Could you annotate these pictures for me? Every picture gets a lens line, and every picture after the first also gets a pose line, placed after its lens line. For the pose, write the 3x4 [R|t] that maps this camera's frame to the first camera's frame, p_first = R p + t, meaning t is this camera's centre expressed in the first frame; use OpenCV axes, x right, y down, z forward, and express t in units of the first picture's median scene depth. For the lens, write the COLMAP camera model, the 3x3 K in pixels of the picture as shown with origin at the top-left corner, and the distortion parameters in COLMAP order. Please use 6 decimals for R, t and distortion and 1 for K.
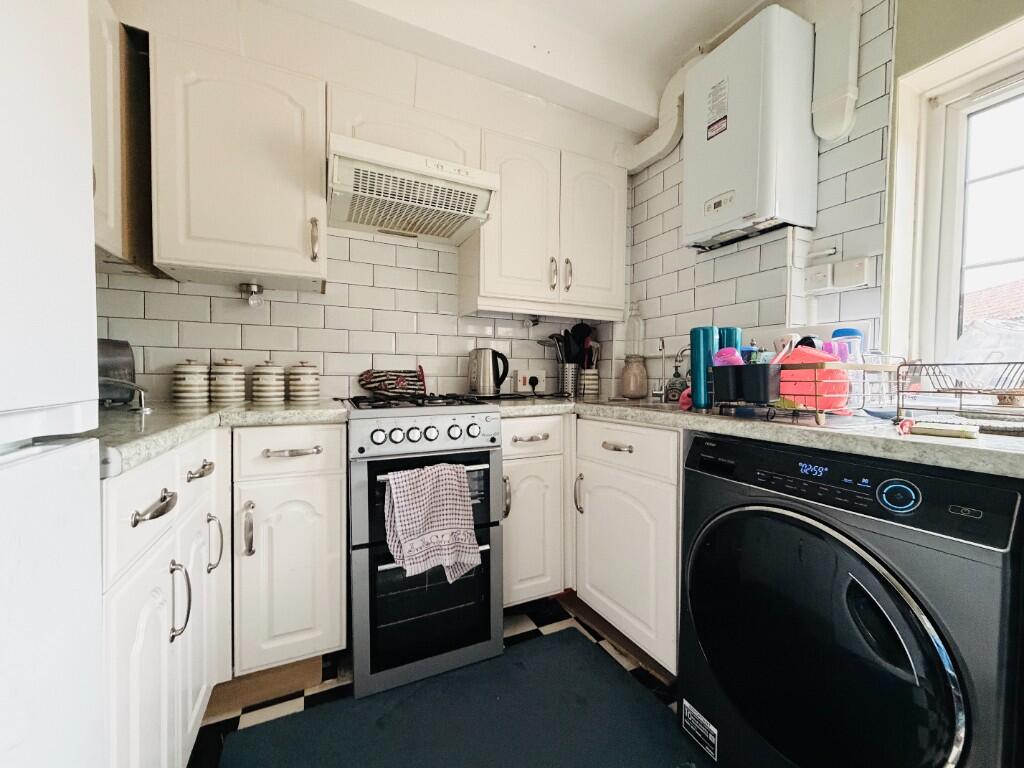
lens RADIAL K [[408.4, 0, 509.8], [0, 408.4, 384.9], [0, 0, 1]] dist [-0.001368, 0.000115]
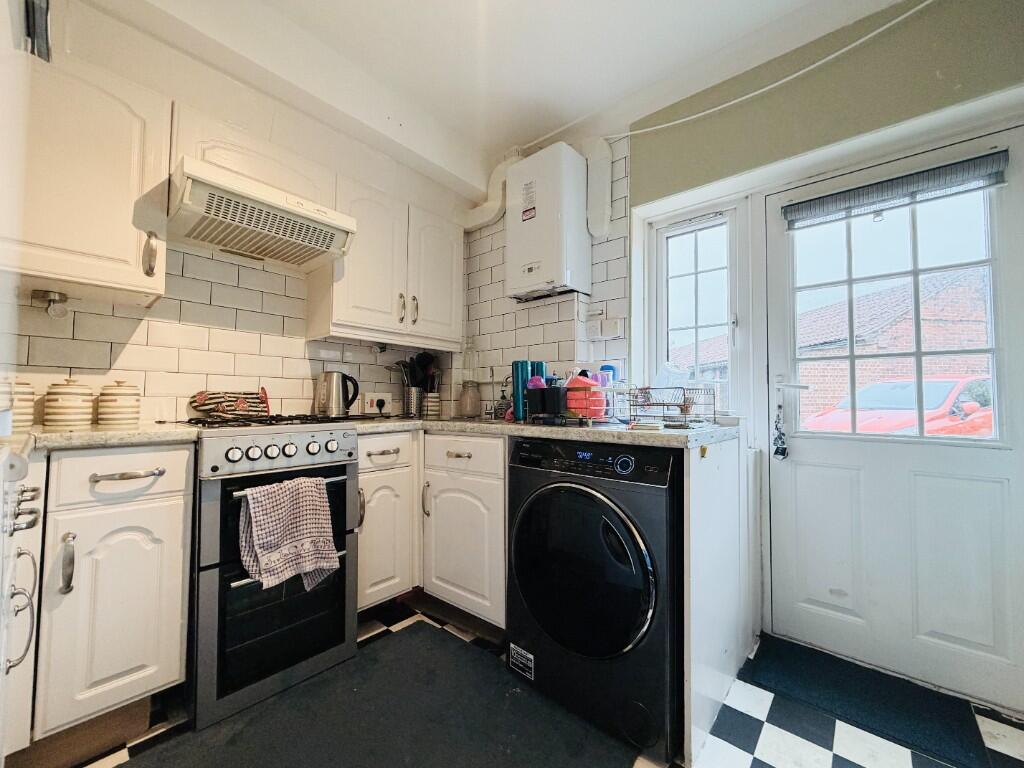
lens RADIAL K [[408.4, 0, 513.0], [0, 408.4, 386.6], [0, 0, 1]] dist [-0.001368, 0.000115]
pose [[0.916923, 0.012557, 0.398866, -0.080516], [0.011594, 0.998245, -0.058079, 0.021180], [-0.398895, 0.057879, 0.915168, -0.202717]]
